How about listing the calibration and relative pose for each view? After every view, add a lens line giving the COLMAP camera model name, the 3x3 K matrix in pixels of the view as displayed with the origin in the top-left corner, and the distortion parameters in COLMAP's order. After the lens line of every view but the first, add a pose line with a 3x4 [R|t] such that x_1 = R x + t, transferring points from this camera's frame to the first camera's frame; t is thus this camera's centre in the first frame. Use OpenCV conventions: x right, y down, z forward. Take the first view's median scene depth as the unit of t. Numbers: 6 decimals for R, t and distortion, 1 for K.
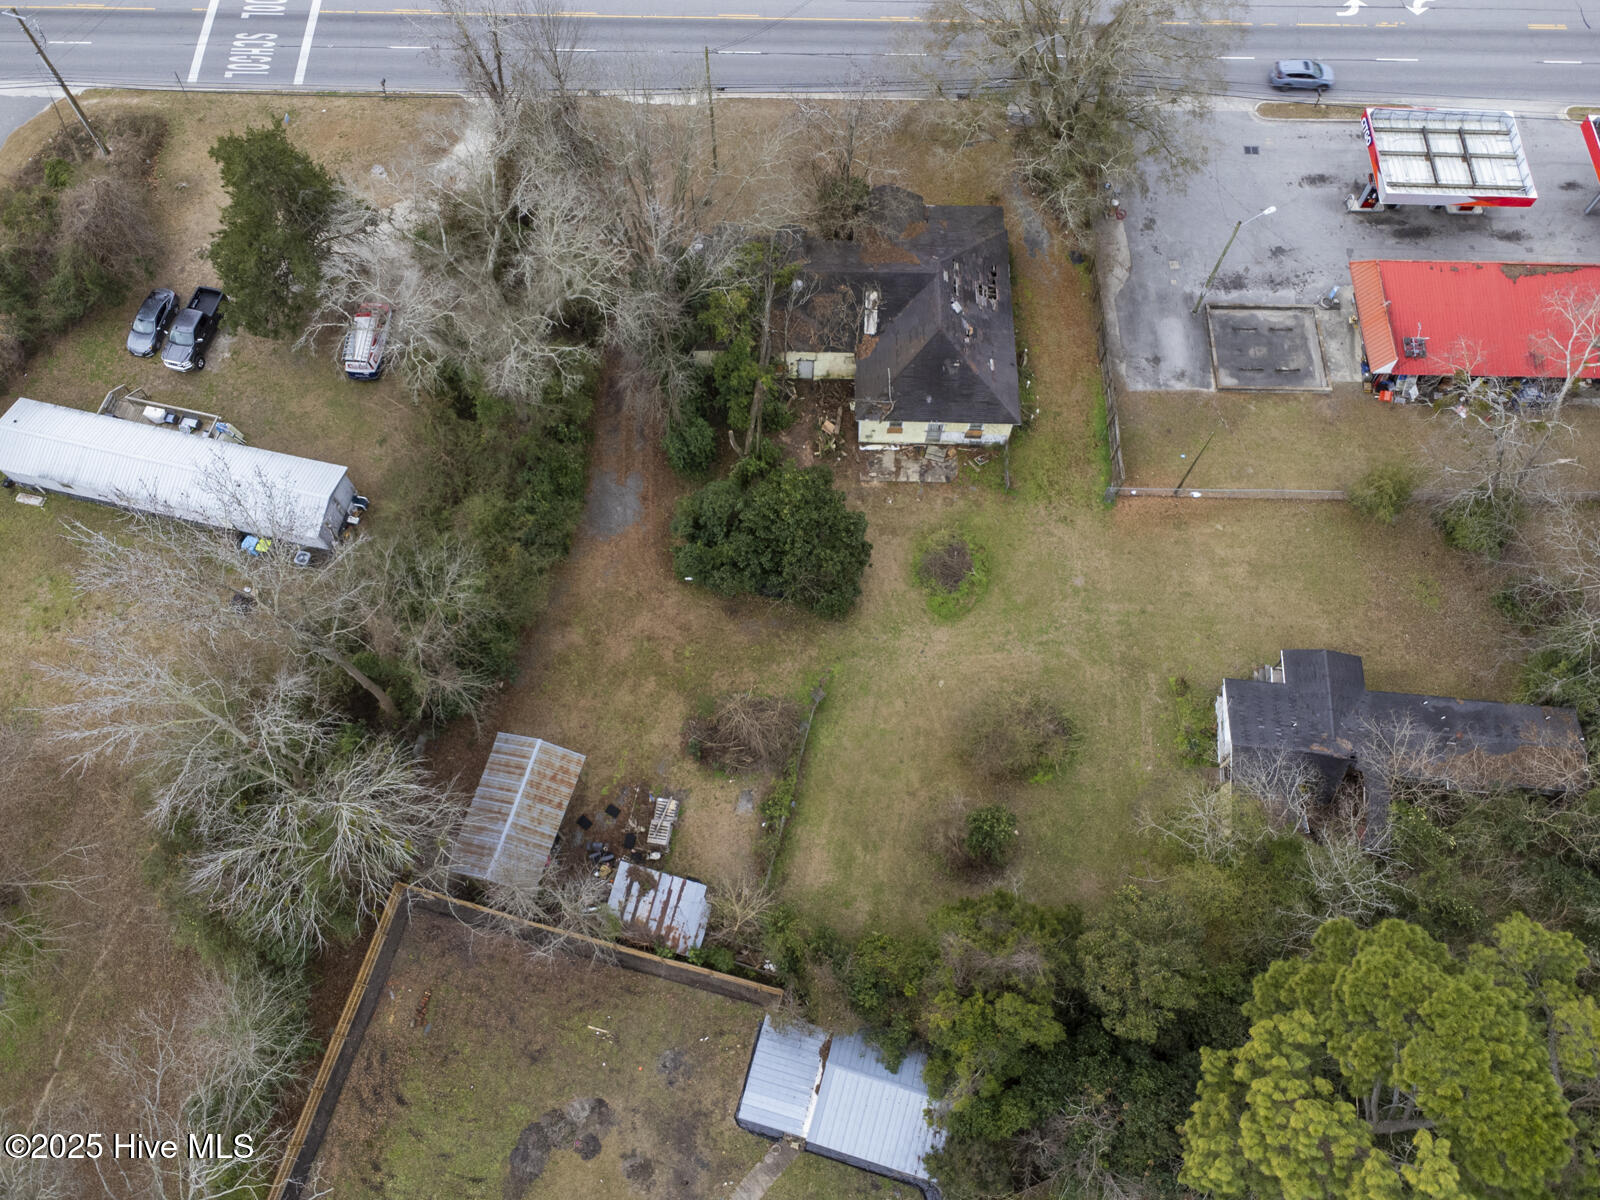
lens RADIAL K [[1149.2, 0, 800.0], [0, 1149.2, 600.0], [0, 0, 1]] dist [0.007996, 0.005335]
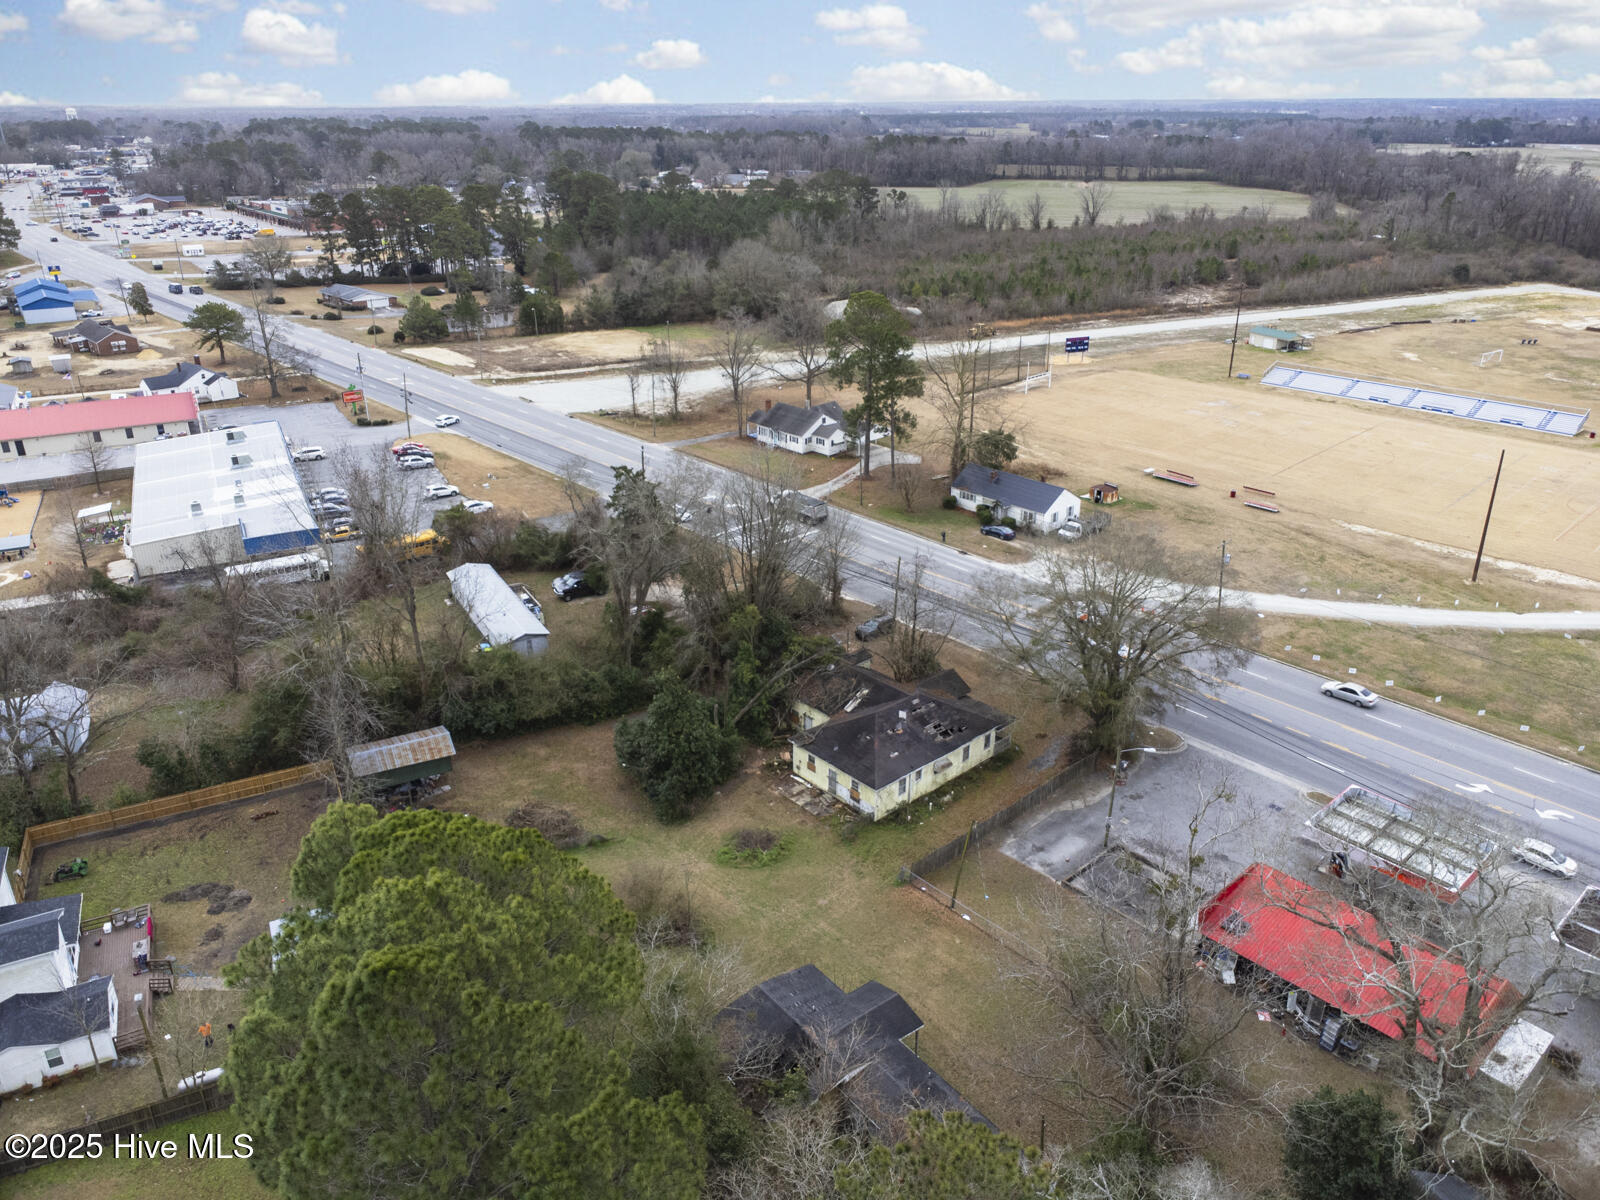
lens RADIAL K [[1149.2, 0, 800.0], [0, 1149.2, 600.0], [0, 0, 1]] dist [0.007996, 0.005335]
pose [[0.681612, 0.286952, -0.673100, 0.968468], [-0.671362, 0.611089, -0.419336, 0.312935], [0.290995, 0.737719, 0.609174, 0.082525]]
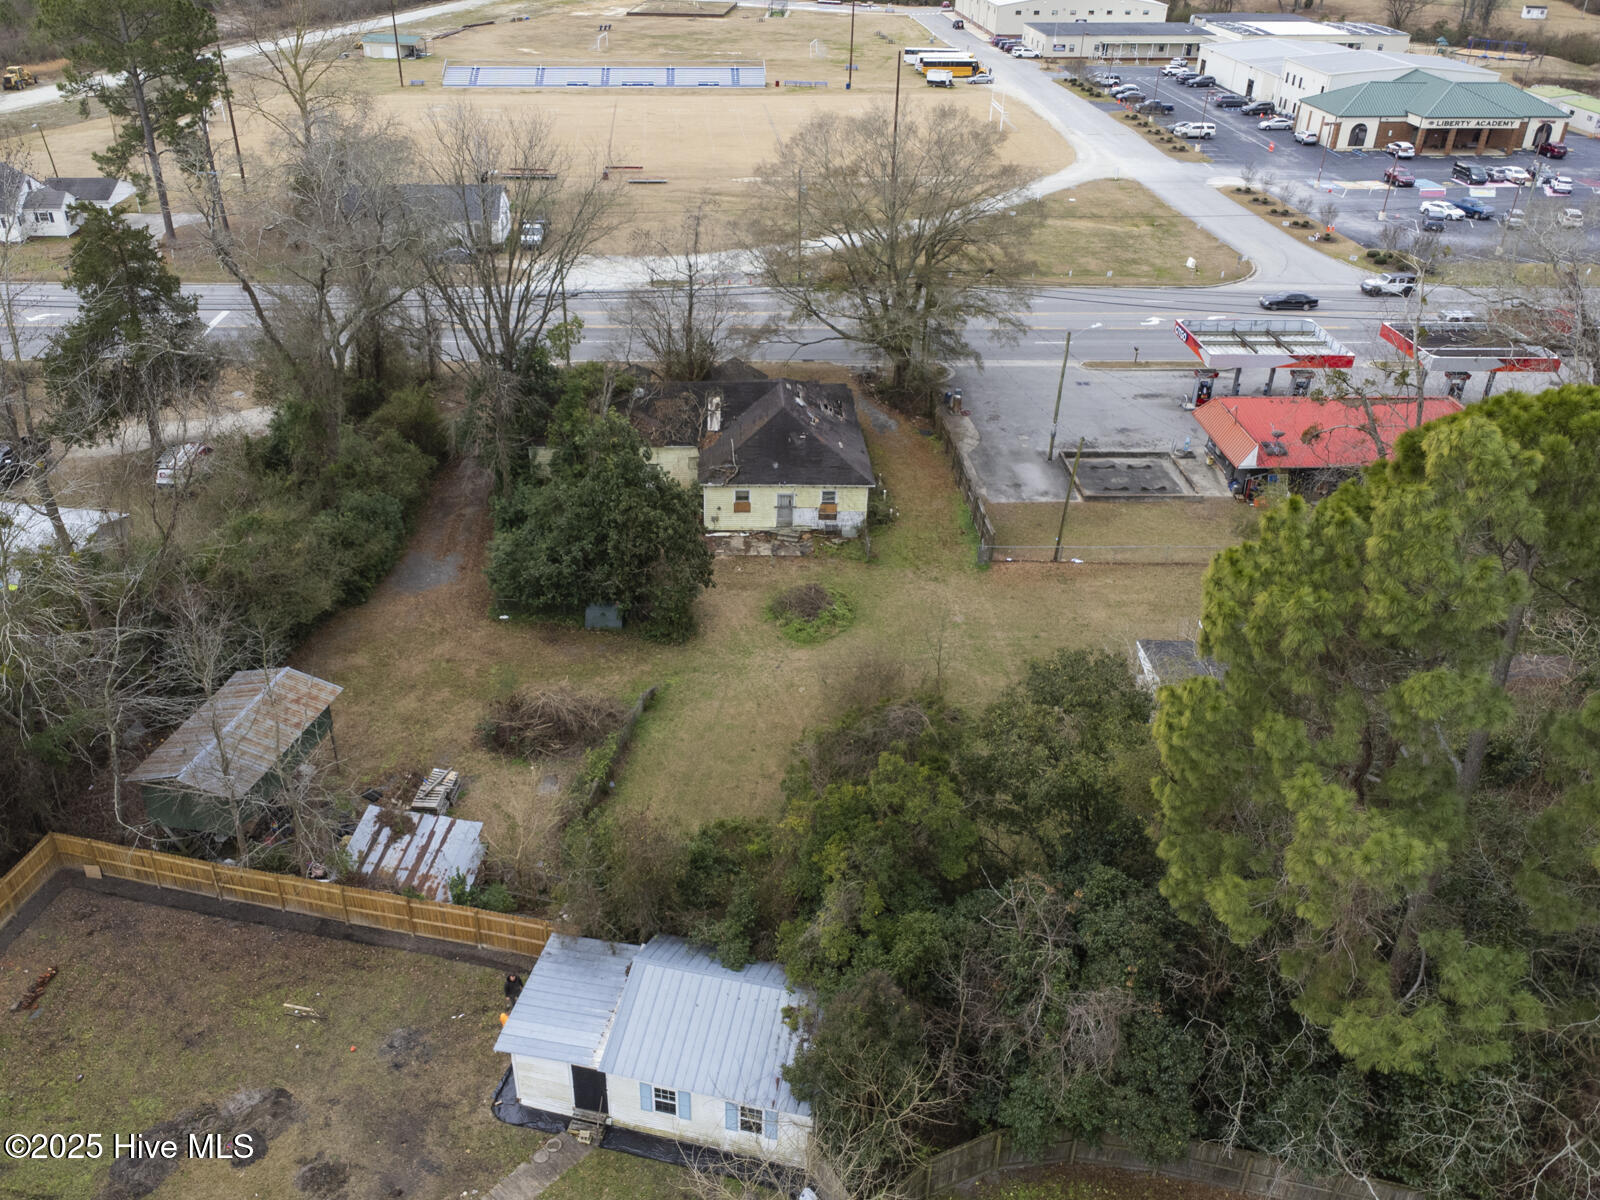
lens RADIAL K [[1222.4, 0, 742.9], [0, 1222.4, 664.8], [0, 0, 1]] dist [0.012202, -0.004301]
pose [[0.999448, -0.016752, 0.028706, 0.057555], [0.029755, 0.835827, -0.548186, 0.545388], [-0.014810, 0.548737, 0.835864, 0.269707]]
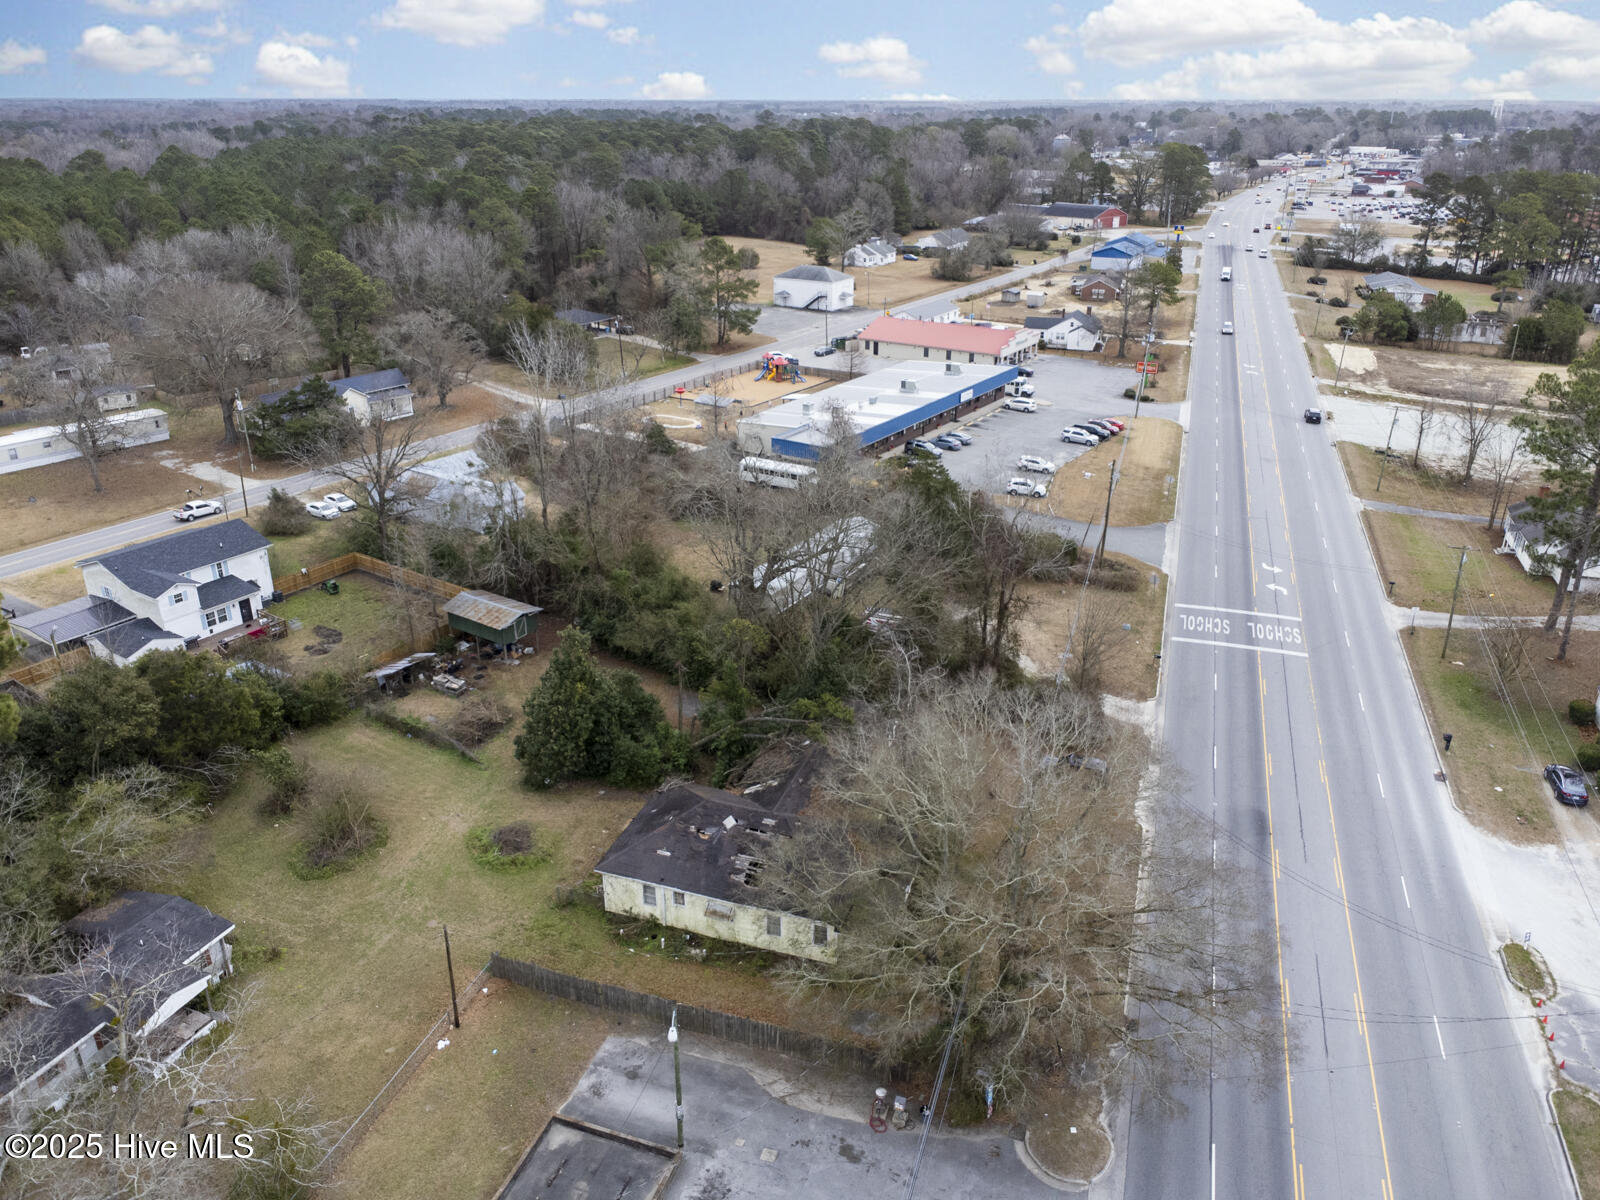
lens RADIAL K [[1149.2, 0, 800.0], [0, 1149.2, 600.0], [0, 0, 1]] dist [0.007996, 0.005335]
pose [[-0.308466, 0.378949, -0.872494, 0.944950], [-0.876993, 0.241949, 0.415142, -0.802330], [0.368417, 0.893229, 0.257703, 0.662533]]
